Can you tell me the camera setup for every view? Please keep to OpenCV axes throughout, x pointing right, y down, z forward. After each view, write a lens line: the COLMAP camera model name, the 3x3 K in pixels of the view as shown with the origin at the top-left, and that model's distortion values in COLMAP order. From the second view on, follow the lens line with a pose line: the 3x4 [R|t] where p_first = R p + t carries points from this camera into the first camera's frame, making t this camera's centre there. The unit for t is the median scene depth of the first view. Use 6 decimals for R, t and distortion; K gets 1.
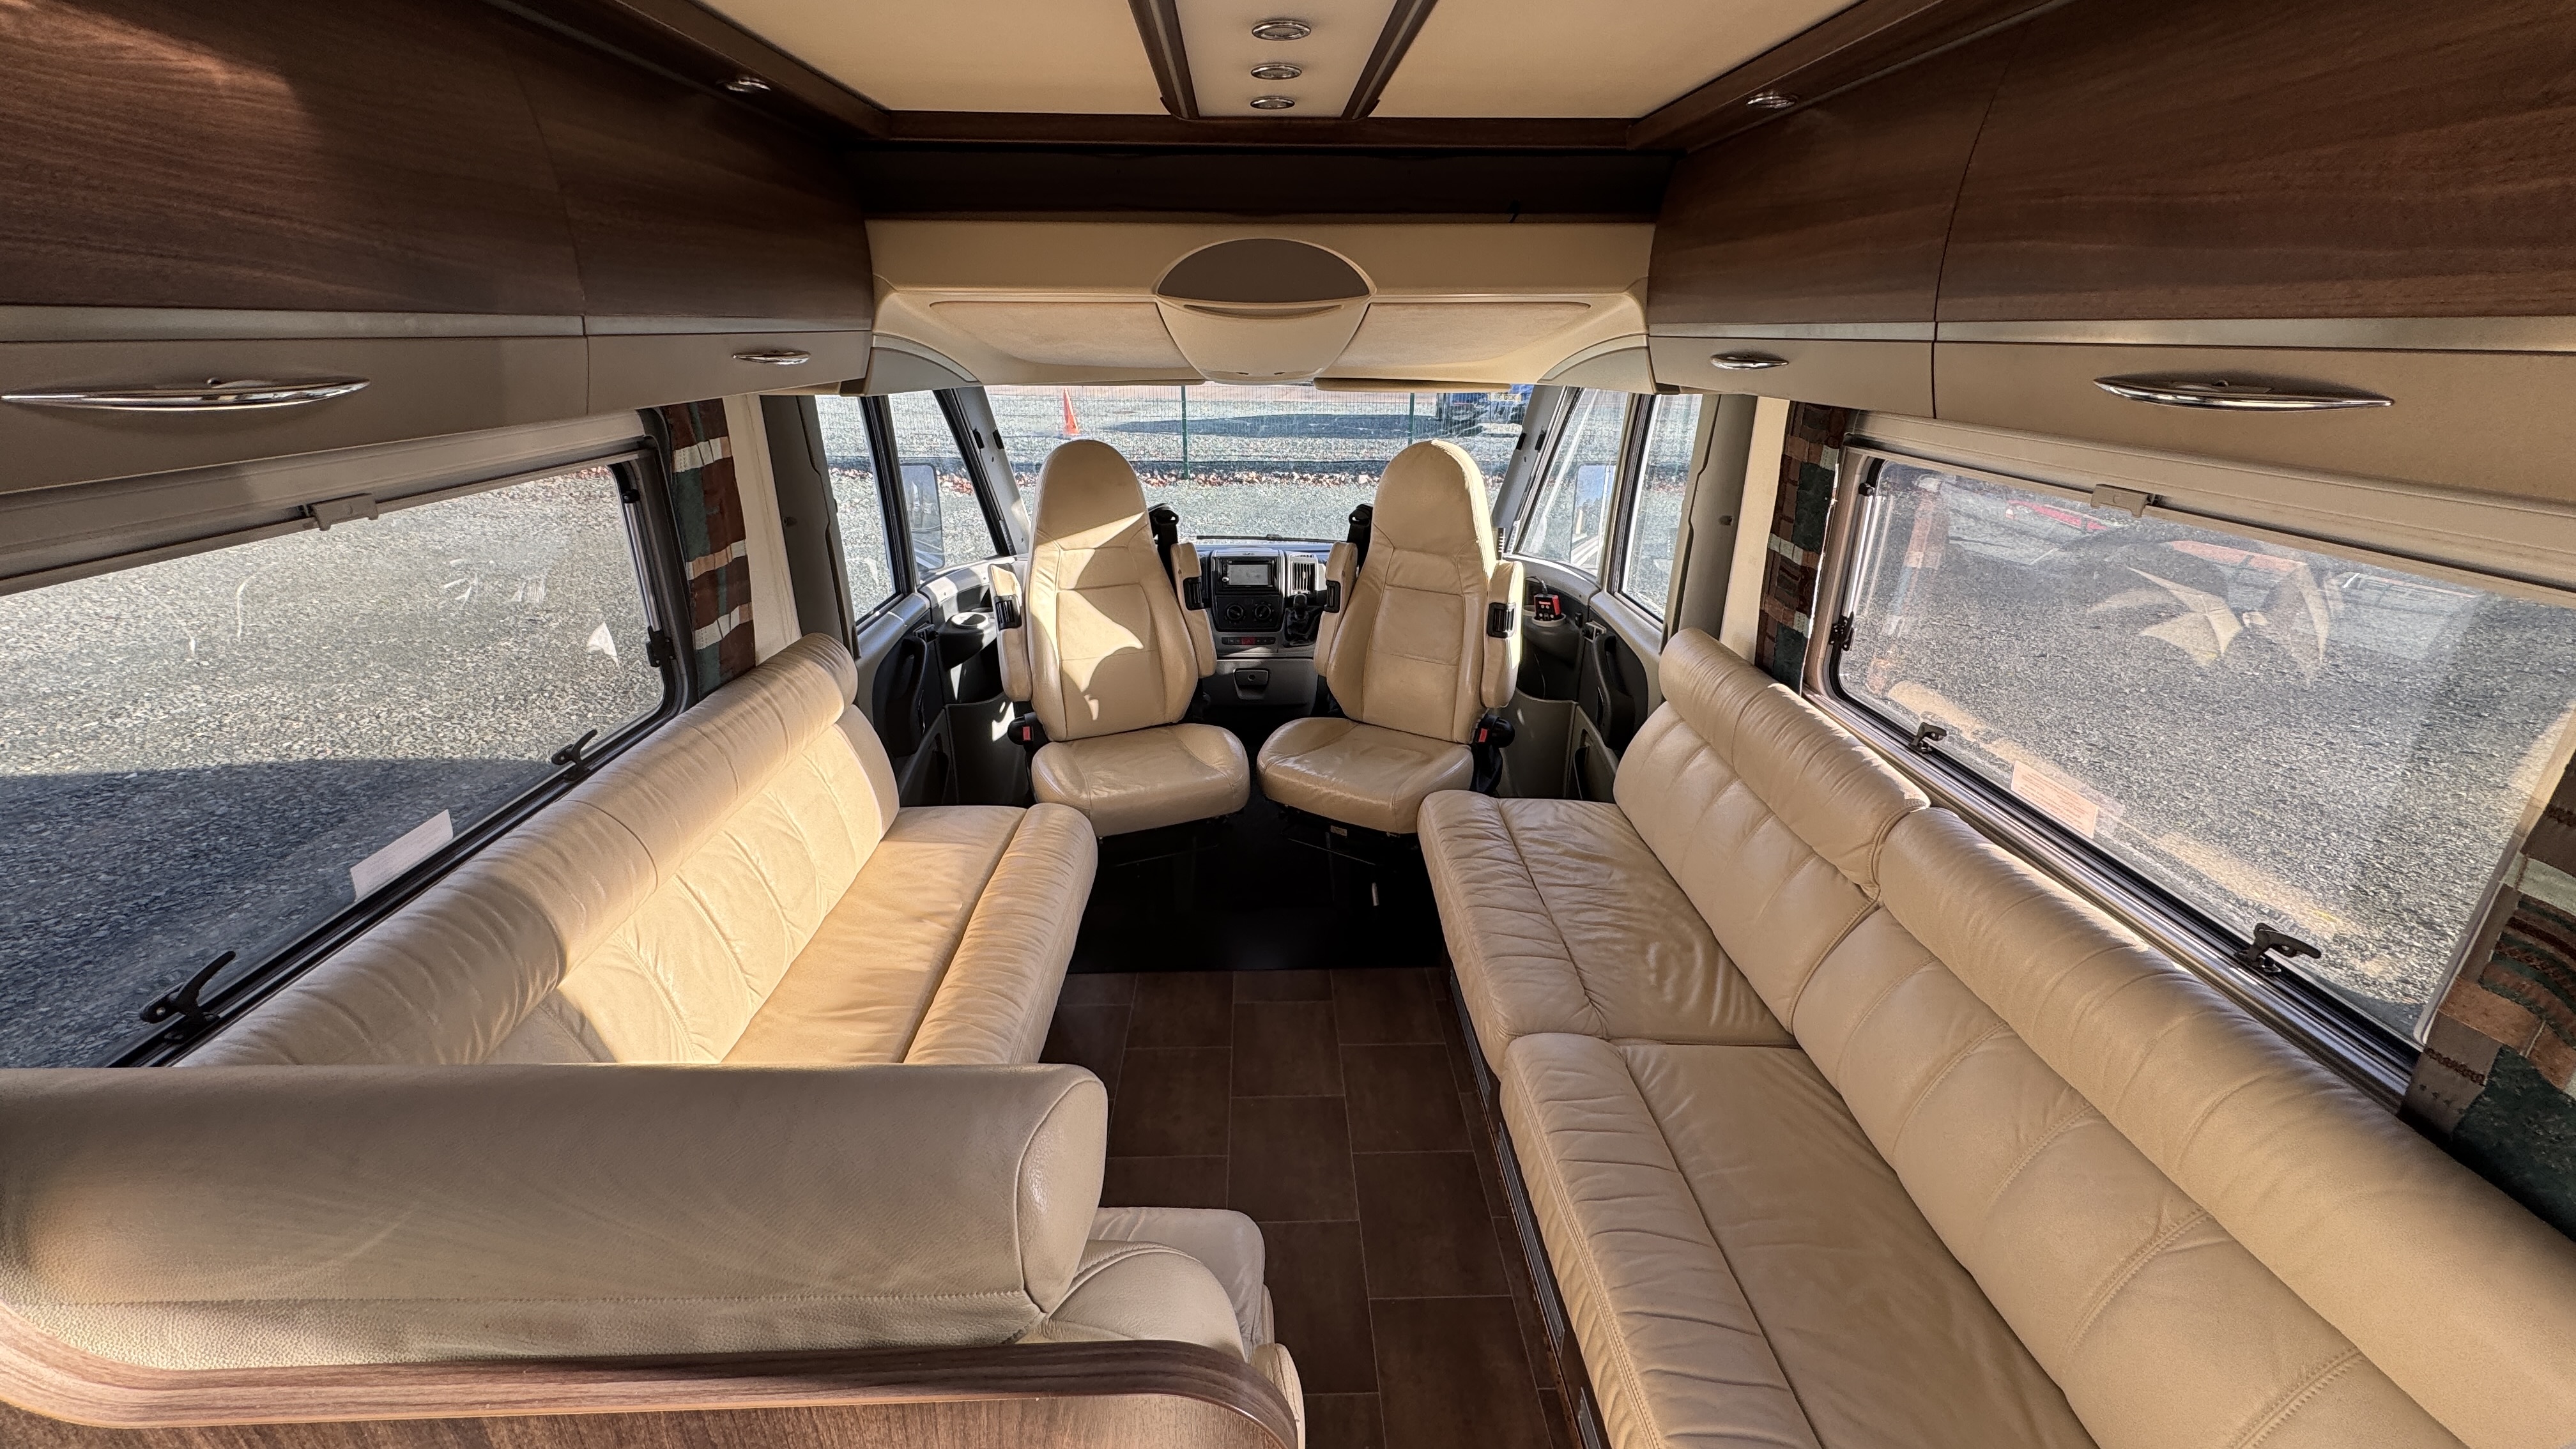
lens RADIAL K [[1029.2, 0, 1288.0], [0, 1029.2, 724.5], [0, 0, 1]] dist [0.000088, -0.000010]
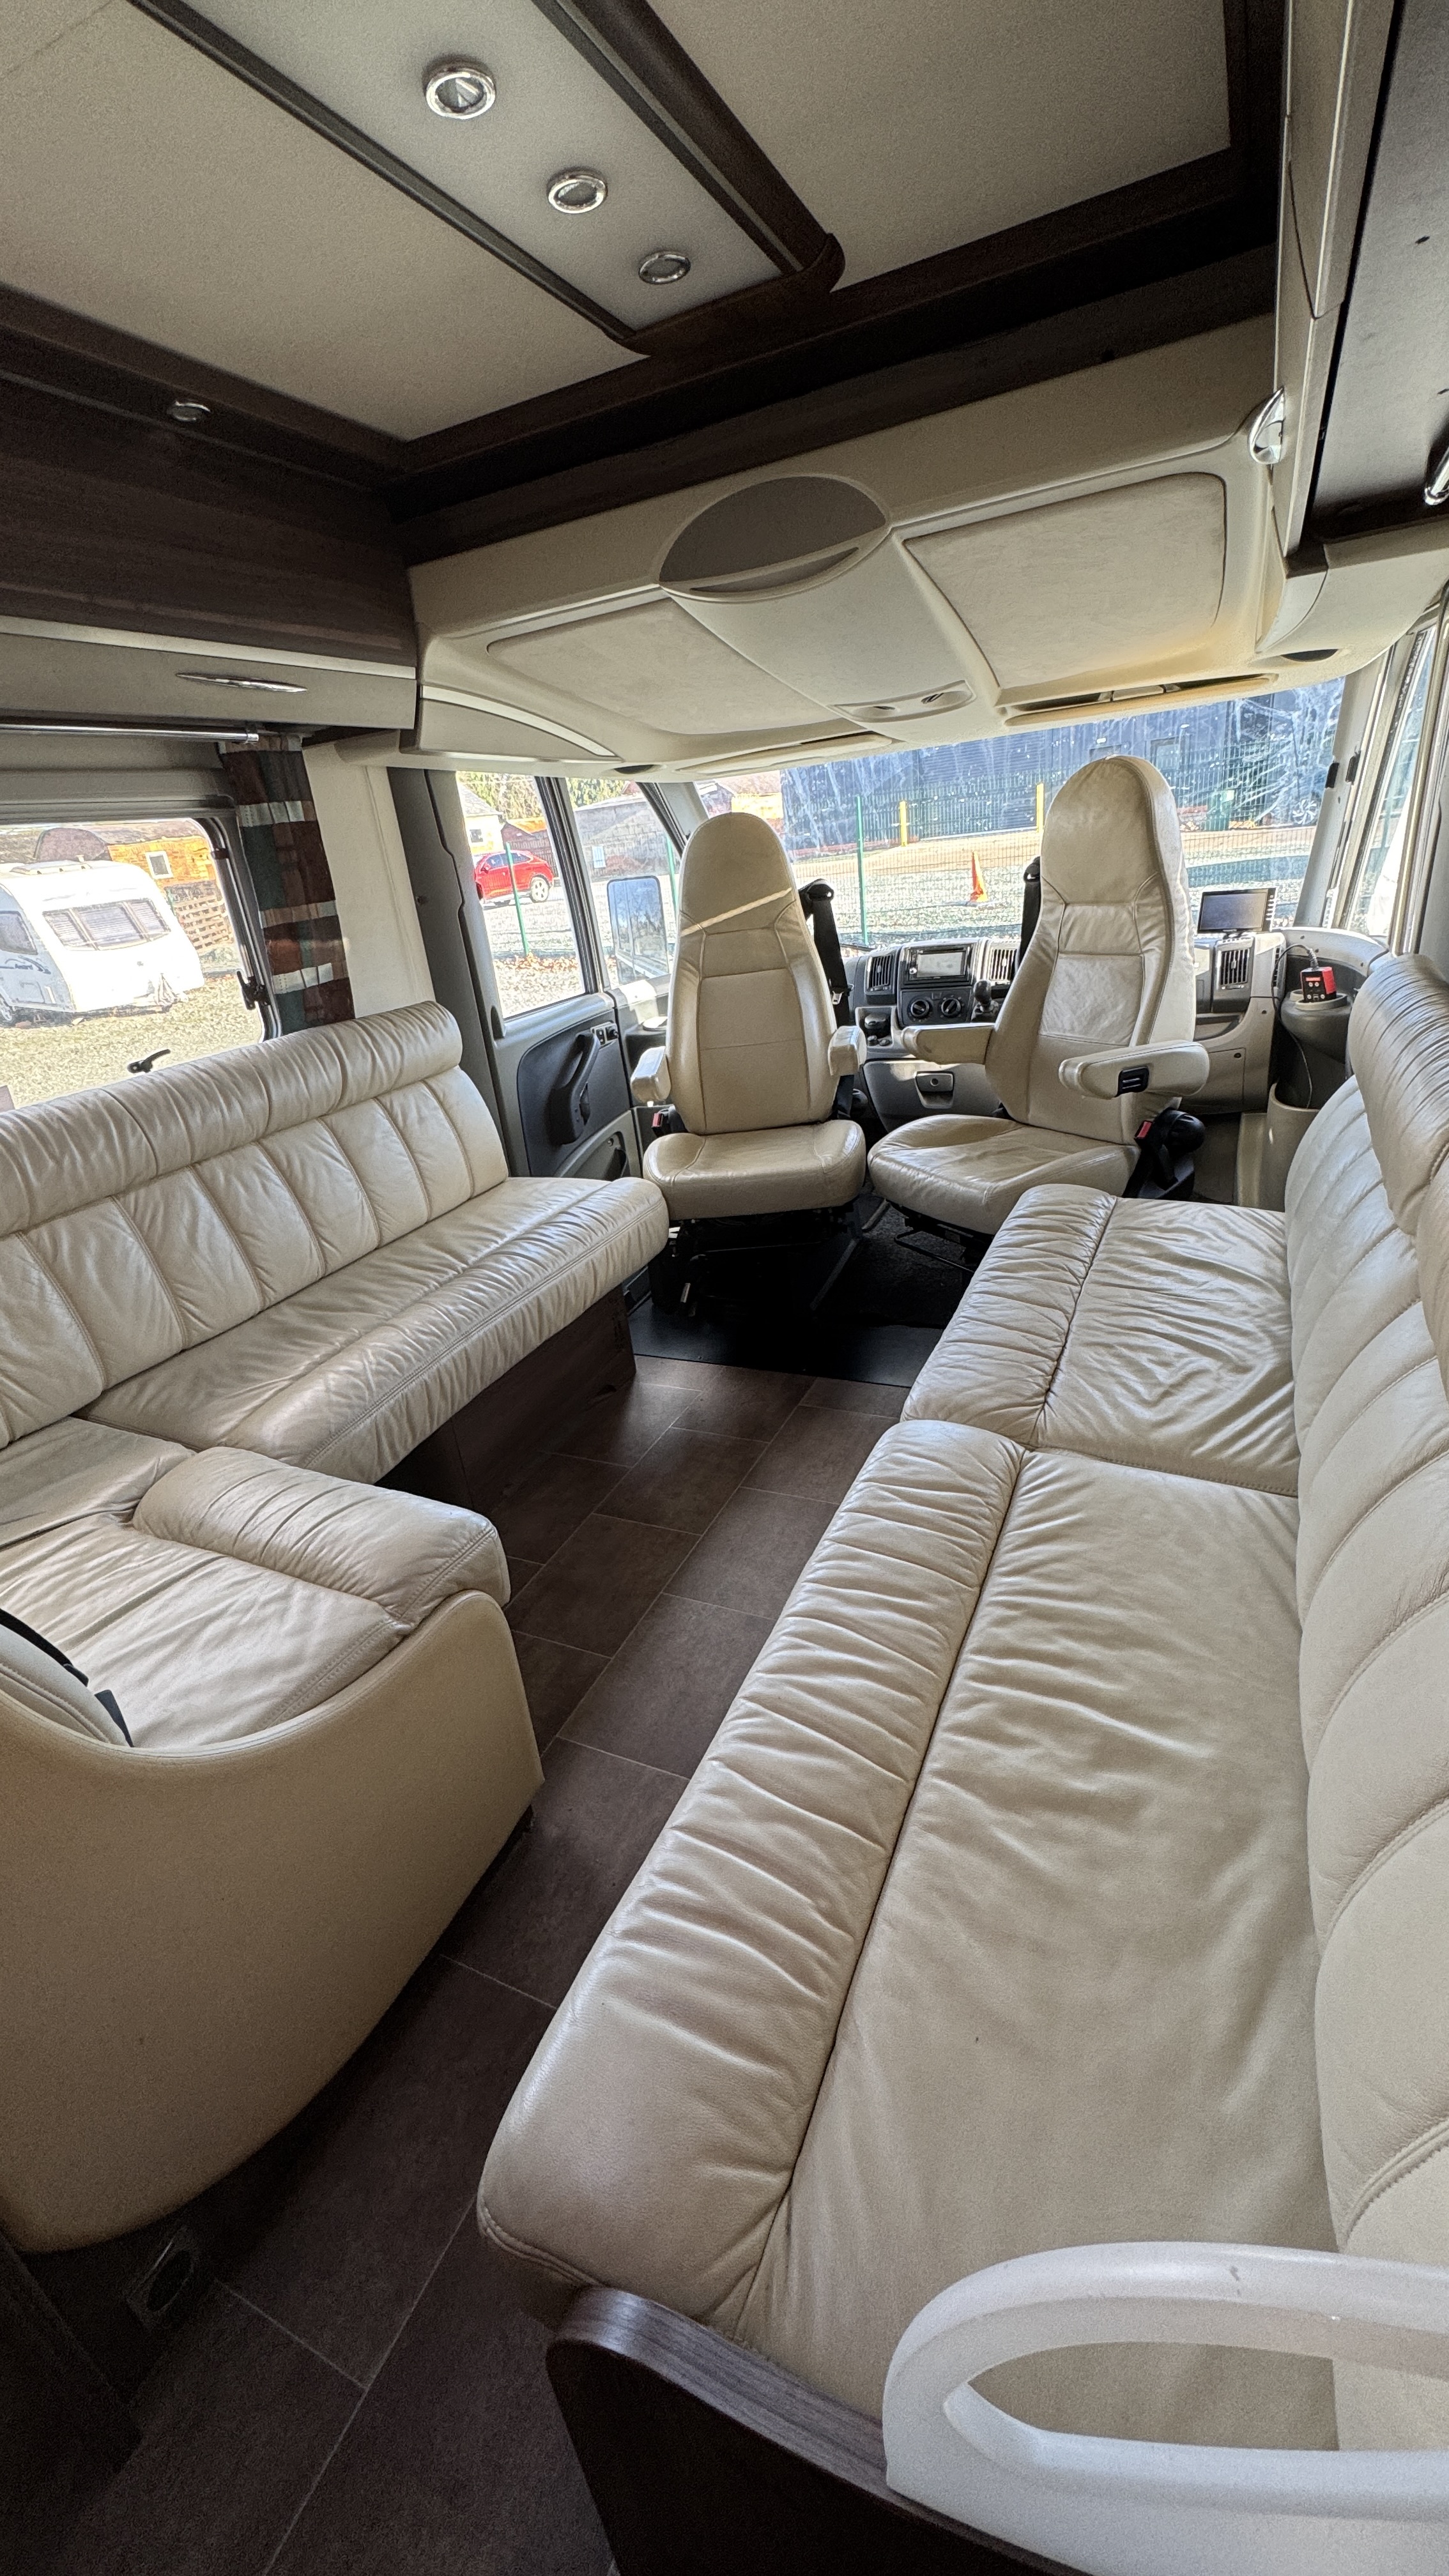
lens RADIAL K [[1001.8, 0, 724.5], [0, 1001.8, 1288.0], [0, 0, 1]] dist [-0.001608, -0.000084]
pose [[0.880599, 0.091443, -0.464955, 0.284970], [-0.058818, 0.994709, 0.084233, 0.090372], [0.470197, -0.046828, 0.881318, 0.158847]]
